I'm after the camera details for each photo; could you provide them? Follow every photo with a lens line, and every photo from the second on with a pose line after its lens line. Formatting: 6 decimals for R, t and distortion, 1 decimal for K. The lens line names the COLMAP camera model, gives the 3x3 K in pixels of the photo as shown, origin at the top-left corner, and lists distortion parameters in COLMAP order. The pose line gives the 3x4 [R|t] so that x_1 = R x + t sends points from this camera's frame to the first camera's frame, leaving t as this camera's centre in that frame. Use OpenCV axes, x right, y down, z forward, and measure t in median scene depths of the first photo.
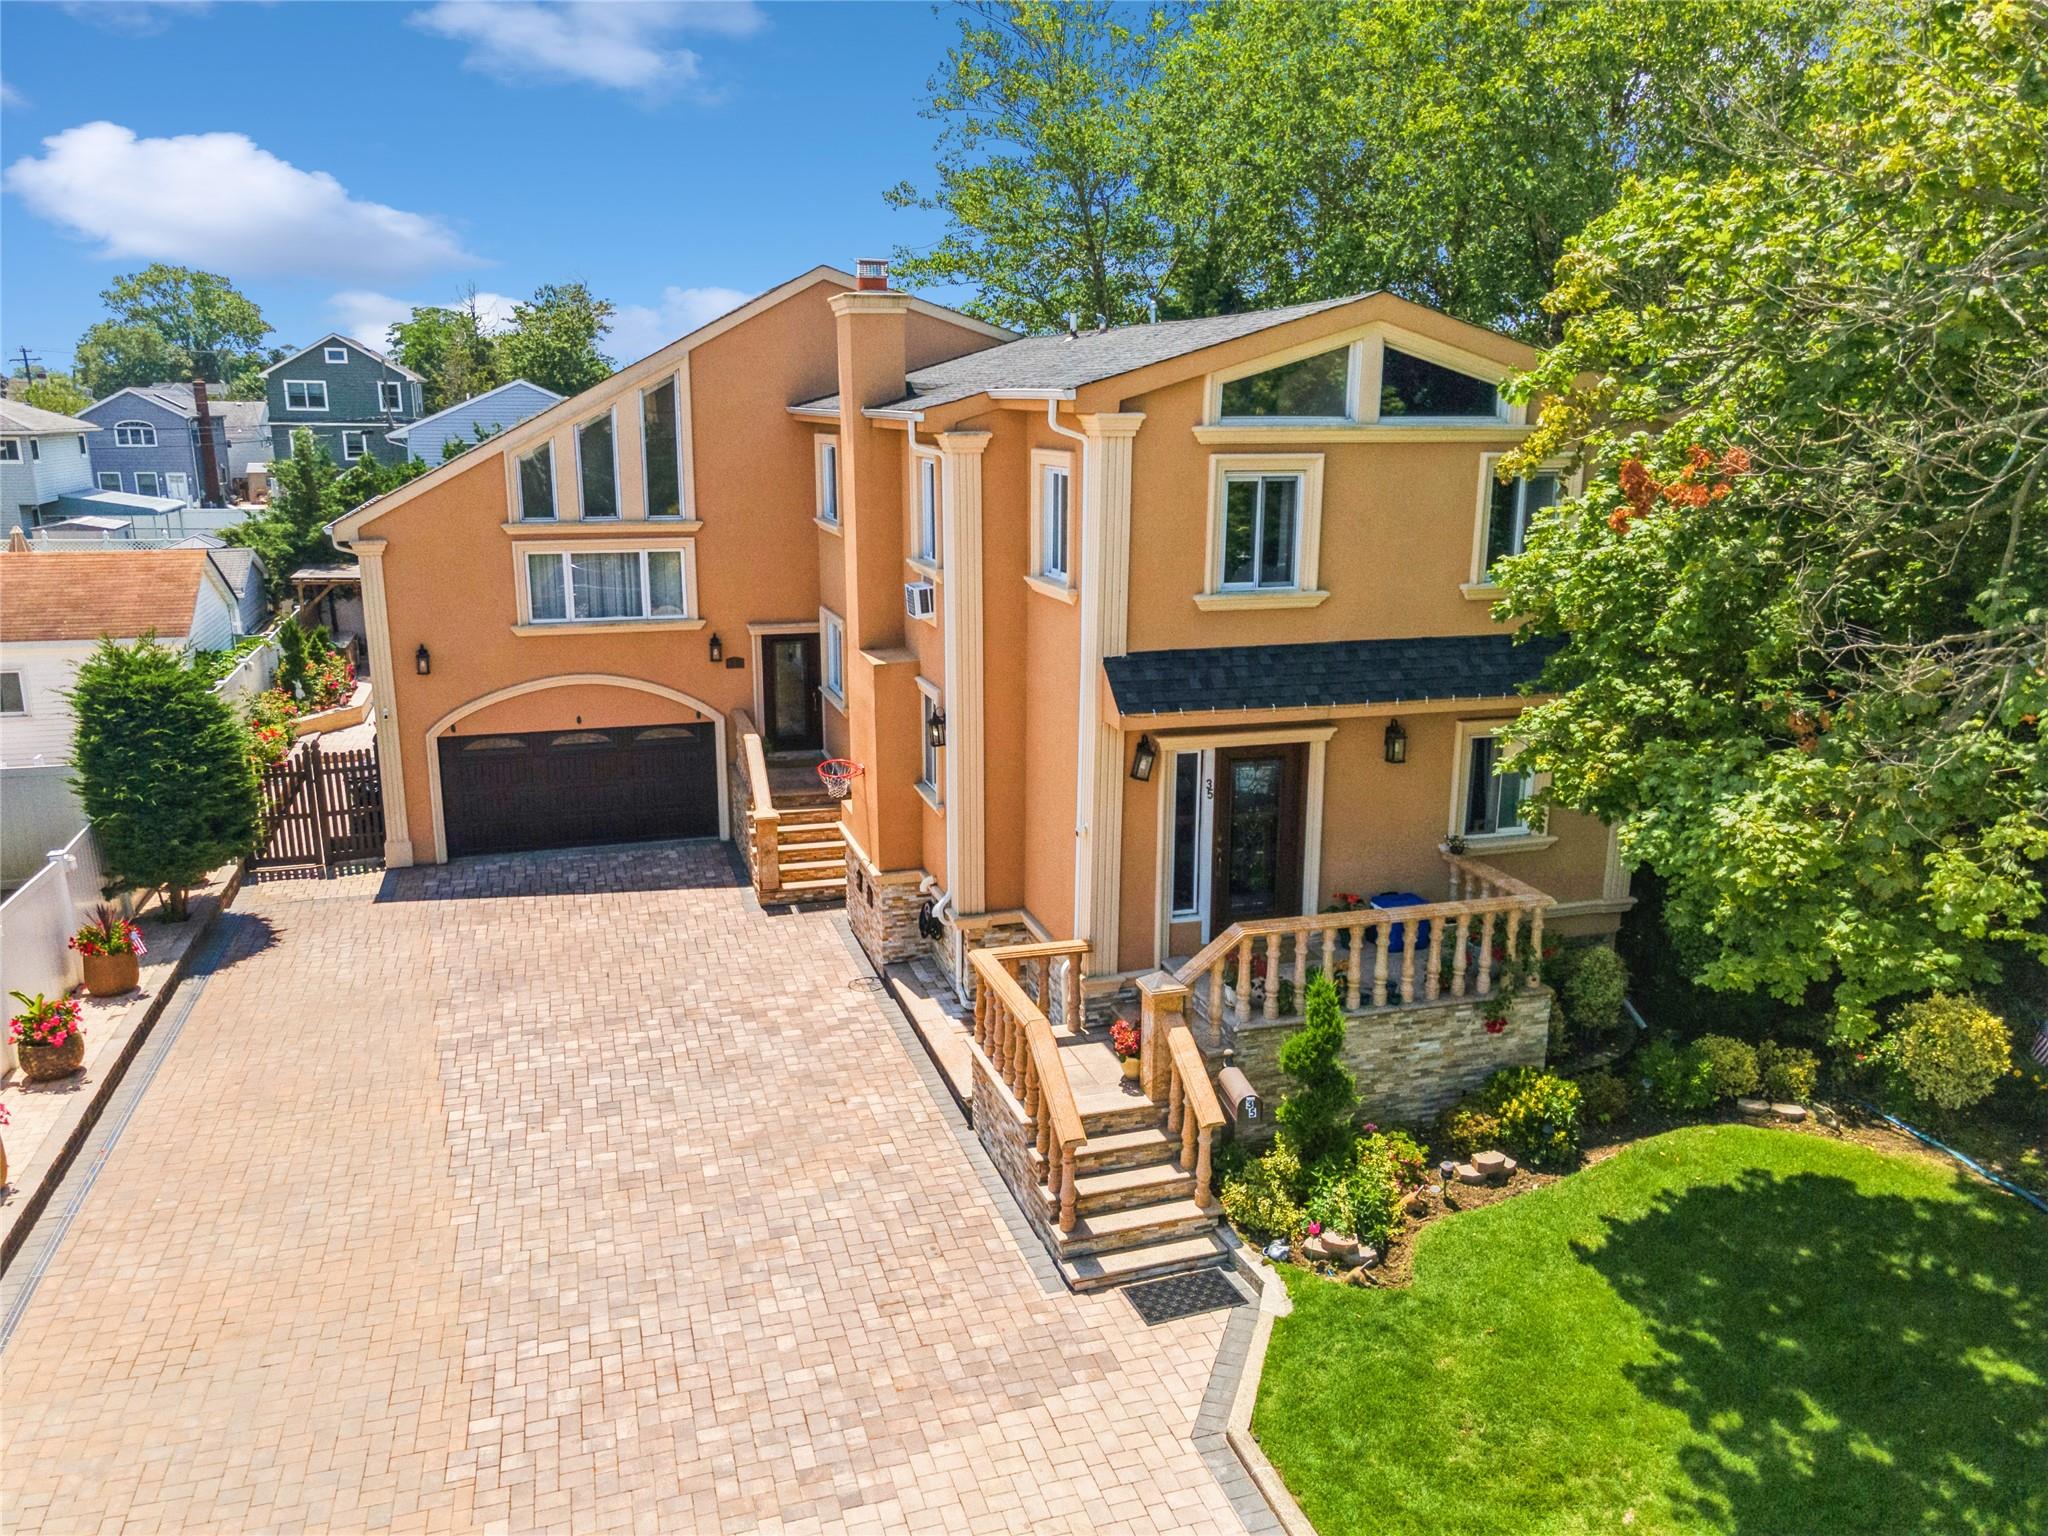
lens RADIAL K [[1500.3, 0, 1011.8], [0, 1500.3, 767.2], [0, 0, 1]] dist [0.021689, 0.044980]
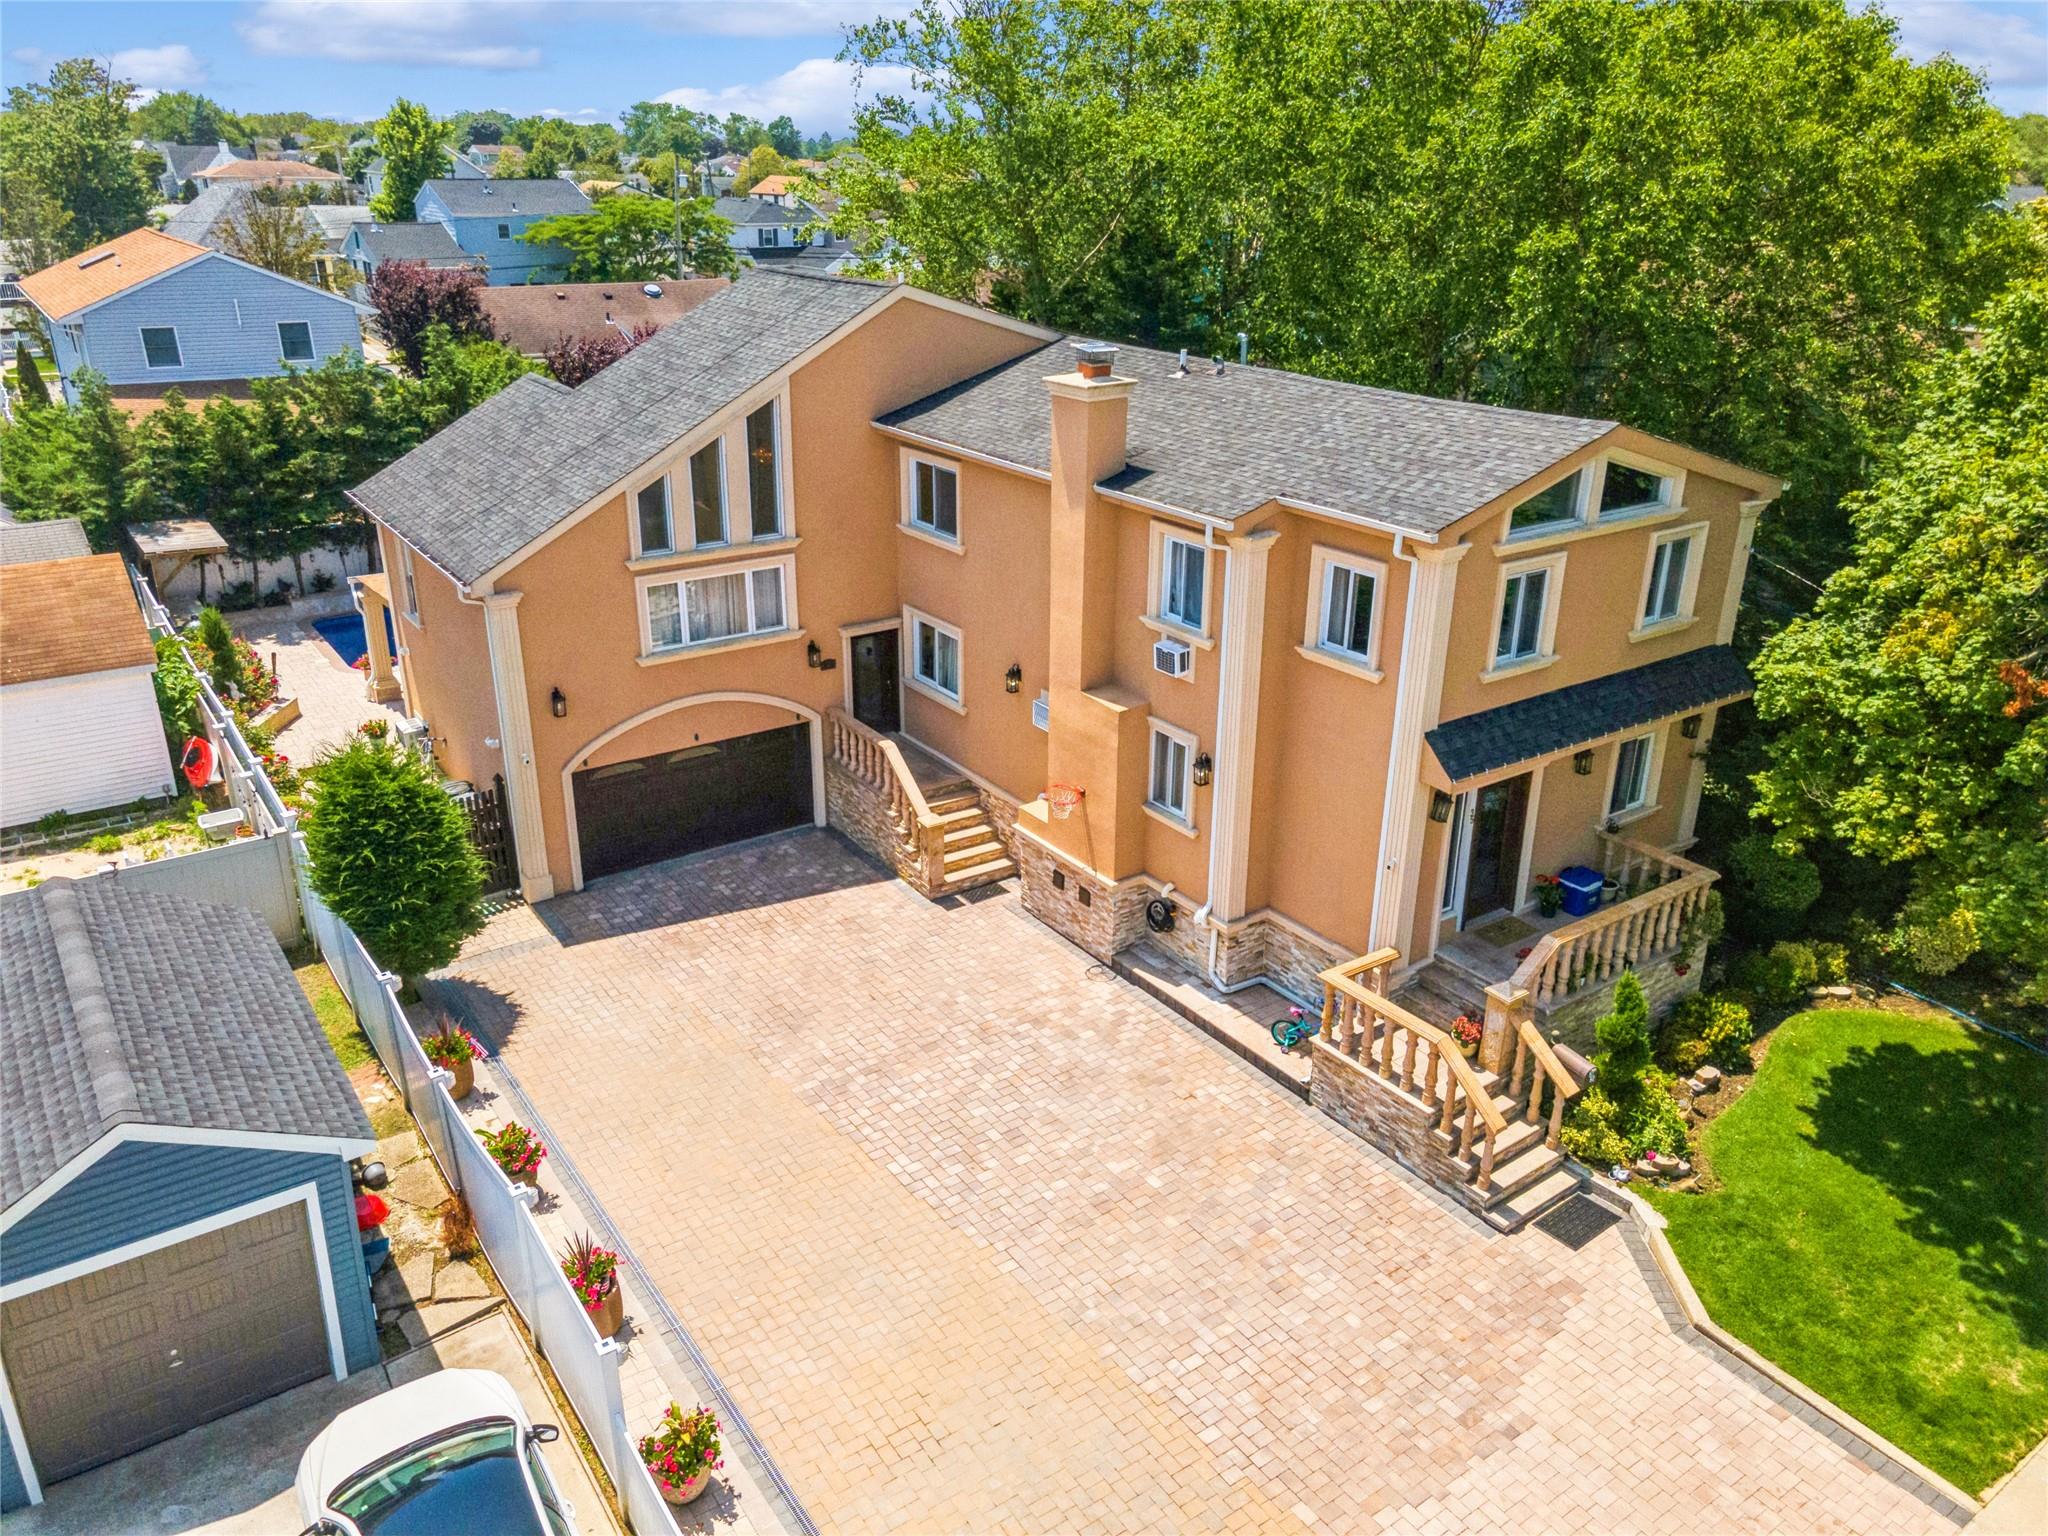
lens RADIAL K [[1500.3, 0, 1008.0], [0, 1500.3, 766.7], [0, 0, 1]] dist [0.021689, 0.044980]
pose [[0.951953, -0.113663, 0.284370, -0.603850], [0.068356, 0.984008, 0.164484, -0.265427], [-0.298518, -0.137143, 0.944499, -0.073027]]
